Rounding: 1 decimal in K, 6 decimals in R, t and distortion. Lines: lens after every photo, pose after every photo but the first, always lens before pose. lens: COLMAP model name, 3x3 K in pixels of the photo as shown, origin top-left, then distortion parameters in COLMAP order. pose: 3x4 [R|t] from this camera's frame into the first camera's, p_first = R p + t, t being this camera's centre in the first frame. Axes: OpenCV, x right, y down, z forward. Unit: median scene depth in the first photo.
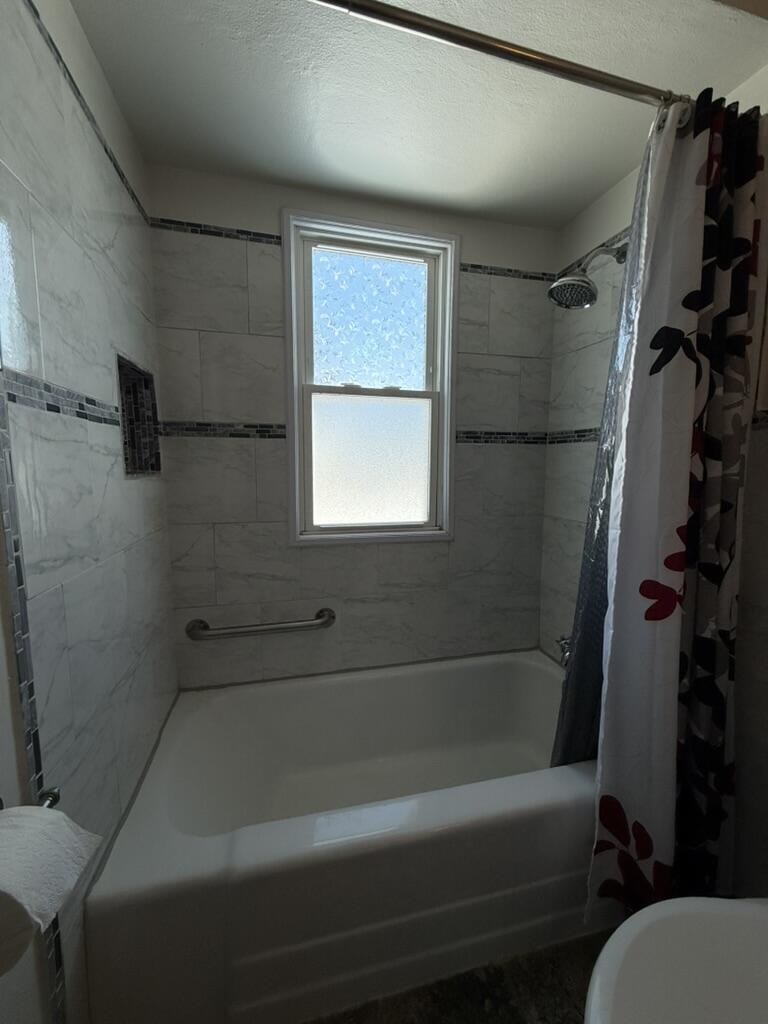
lens RADIAL K [[407.7, 0, 383.8], [0, 407.7, 508.6], [0, 0, 1]] dist [0.000563, 0.000139]
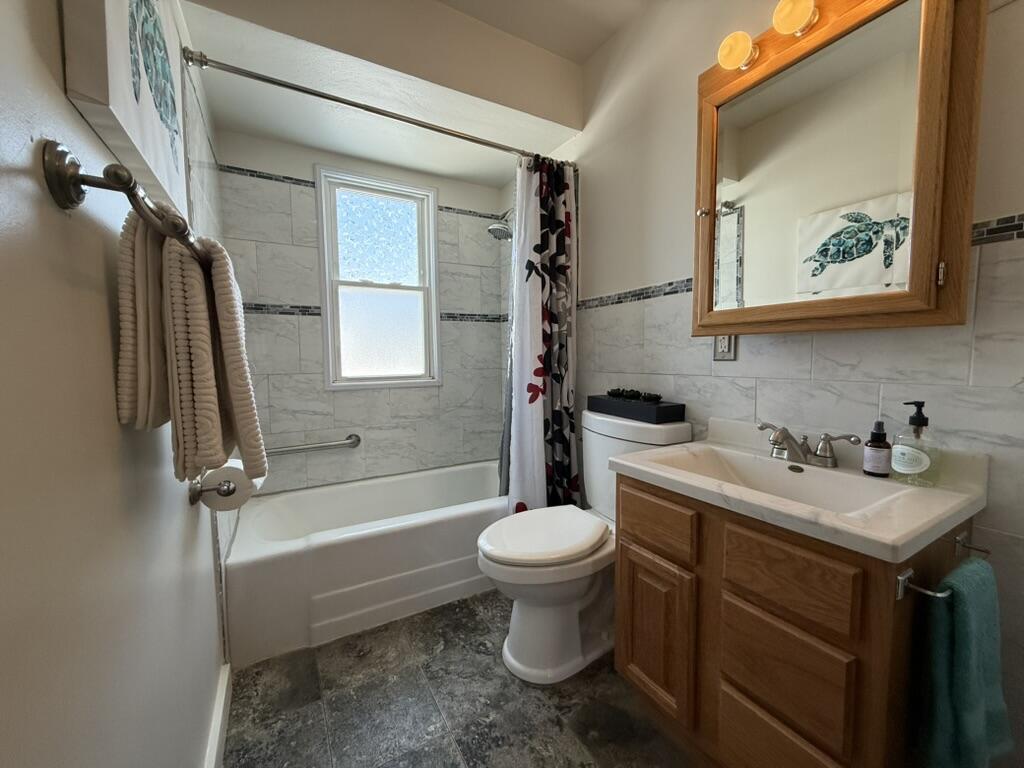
lens RADIAL K [[407.7, 0, 507.2], [0, 407.7, 383.4], [0, 0, 1]] dist [0.000563, 0.000139]
pose [[0.964709, -0.035625, 0.260898, 0.015428], [0.046517, 0.998280, -0.035690, 0.169440], [-0.259178, 0.046567, 0.964706, -0.633946]]
